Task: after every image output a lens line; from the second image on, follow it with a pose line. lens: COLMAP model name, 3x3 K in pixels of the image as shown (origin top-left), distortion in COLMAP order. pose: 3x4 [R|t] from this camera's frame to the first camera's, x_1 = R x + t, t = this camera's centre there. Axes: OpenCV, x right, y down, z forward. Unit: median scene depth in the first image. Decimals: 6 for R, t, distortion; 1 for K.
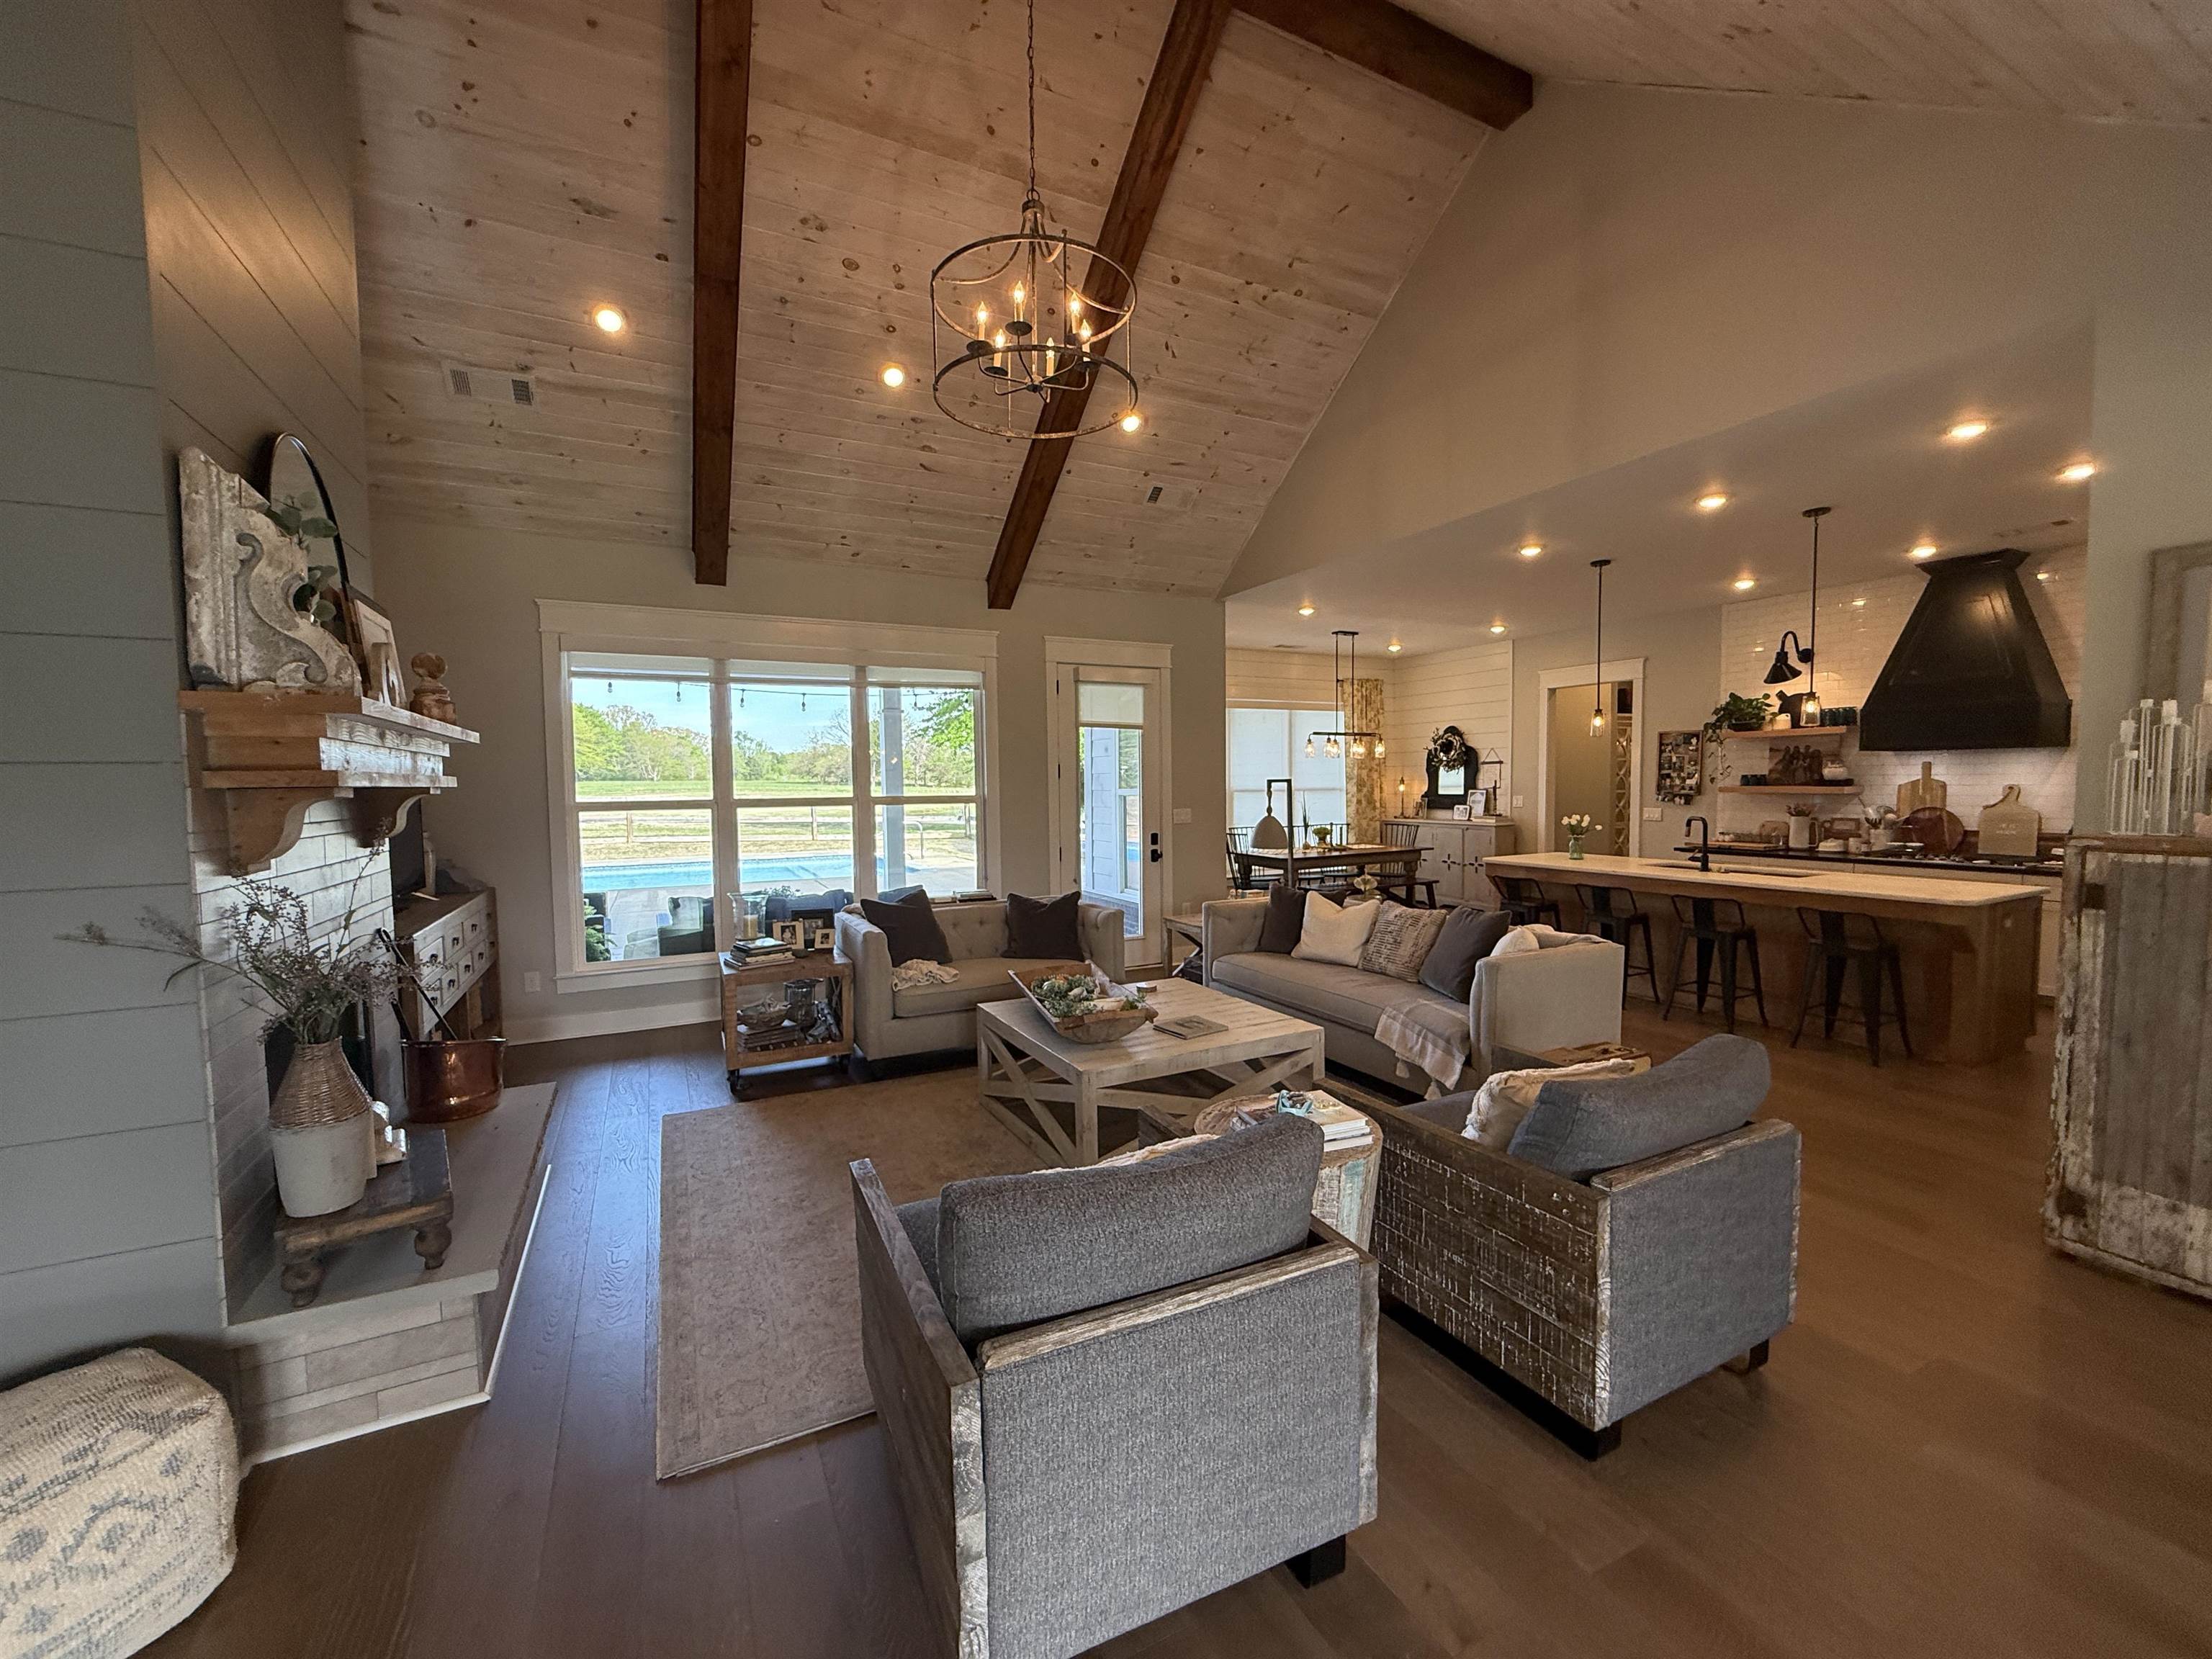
lens RADIAL K [[880.8, 0, 1095.9], [0, 880.8, 828.6], [0, 0, 1]] dist [-0.002709, 0.000929]
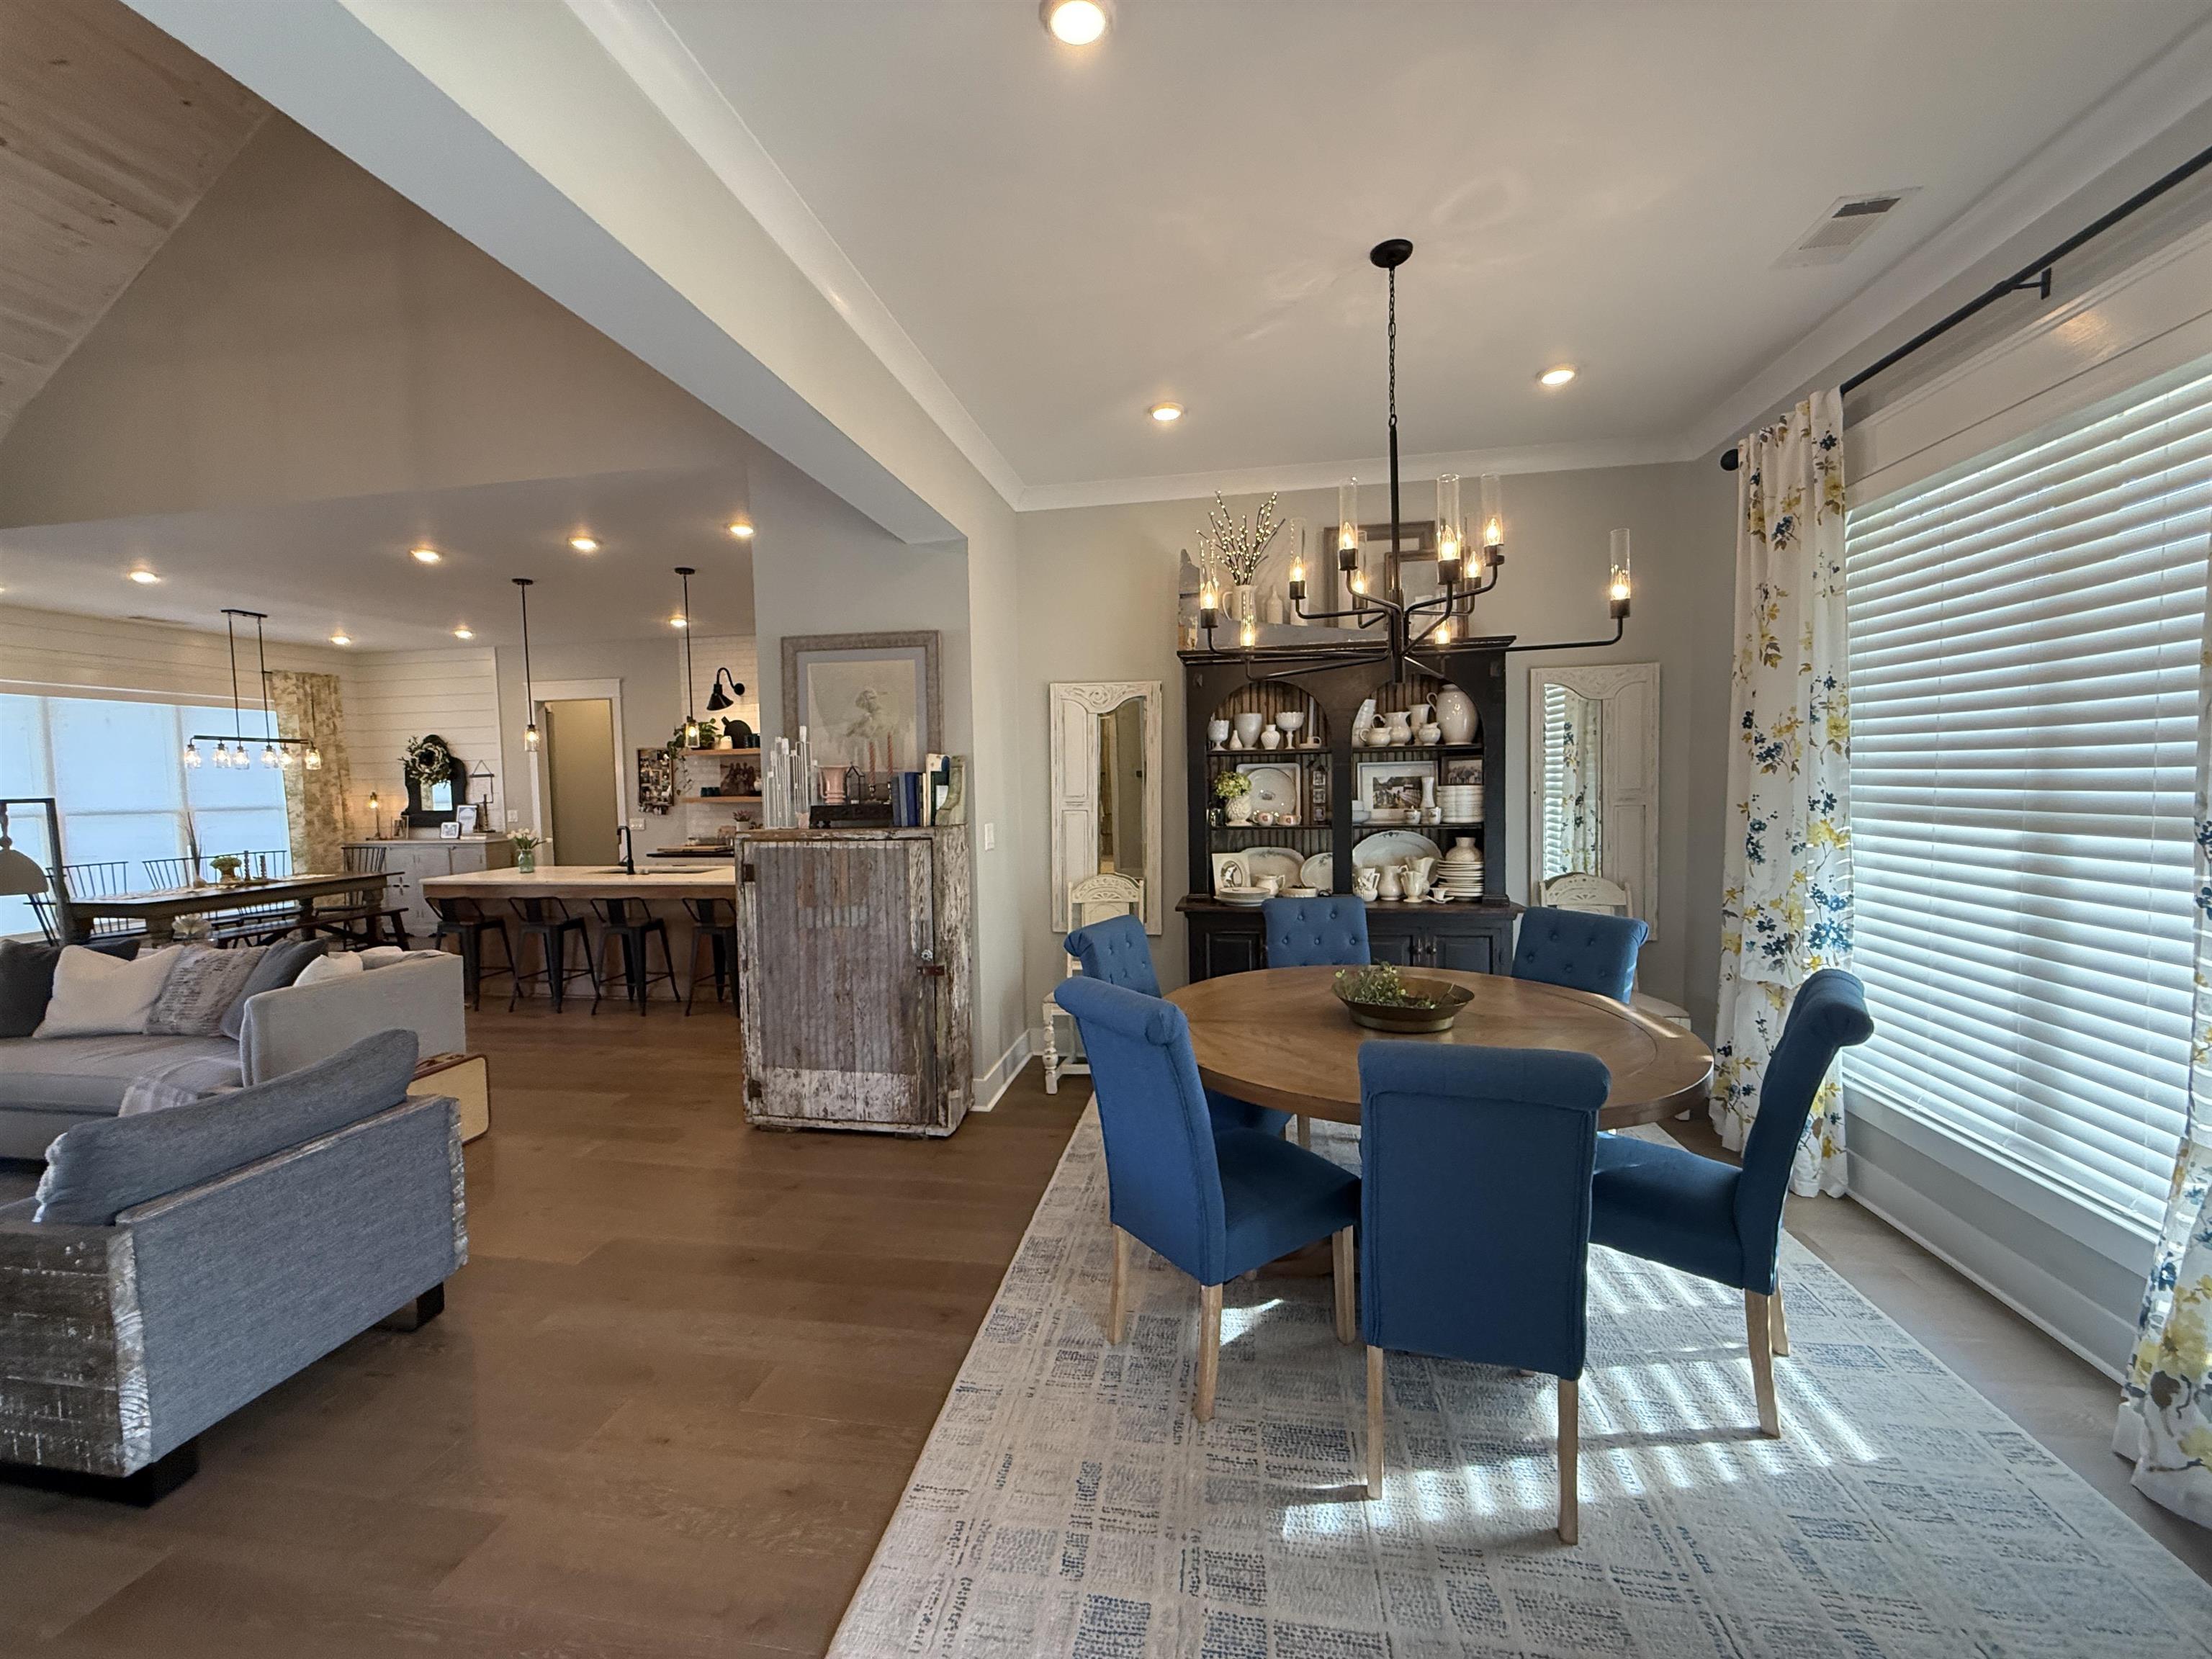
lens RADIAL K [[880.8, 0, 1101.6], [0, 880.8, 827.7], [0, 0, 1]] dist [-0.002709, 0.000929]
pose [[0.593077, -0.043401, 0.803975, 0.137736], [0.055024, 0.998396, 0.013305, 0.006739], [-0.803263, 0.036347, 0.594514, -0.136707]]
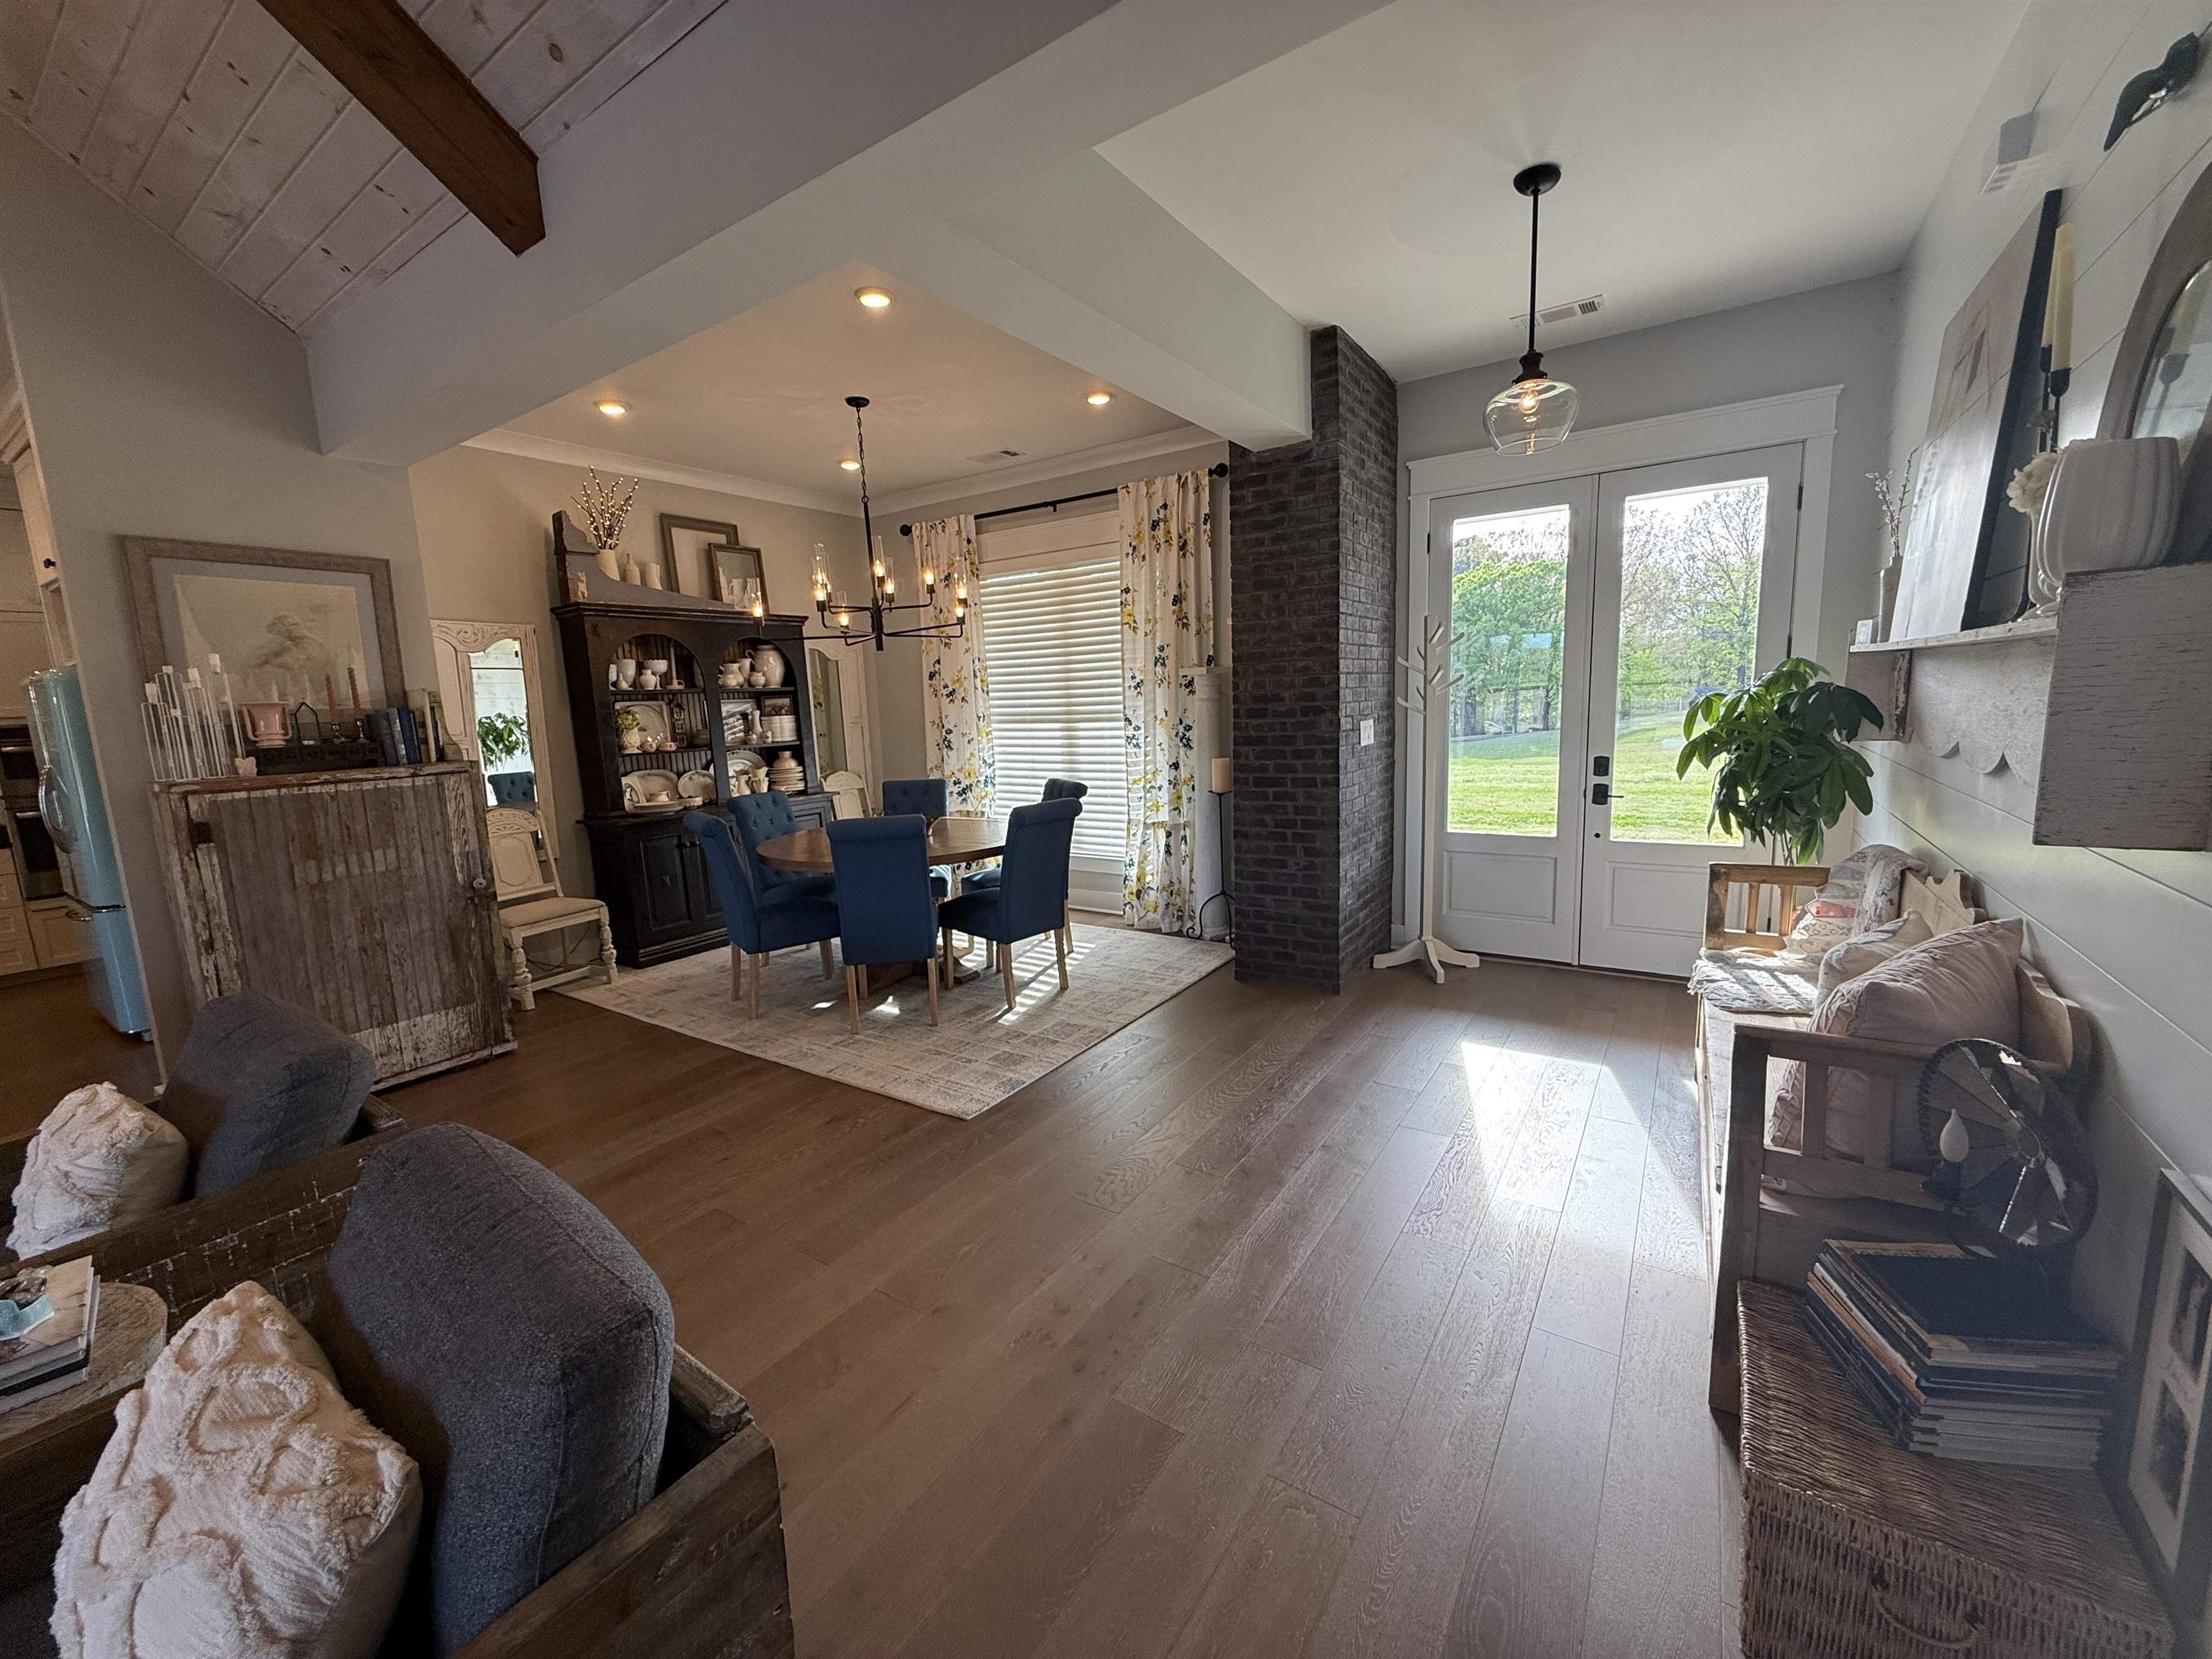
lens RADIAL K [[880.8, 0, 1098.0], [0, 880.8, 829.0], [0, 0, 1]] dist [-0.002709, 0.000929]
pose [[-0.484721, -0.098540, 0.869101, -0.199444], [0.089840, 0.982769, 0.161534, -0.004403], [-0.870043, 0.156379, -0.467516, 0.216044]]
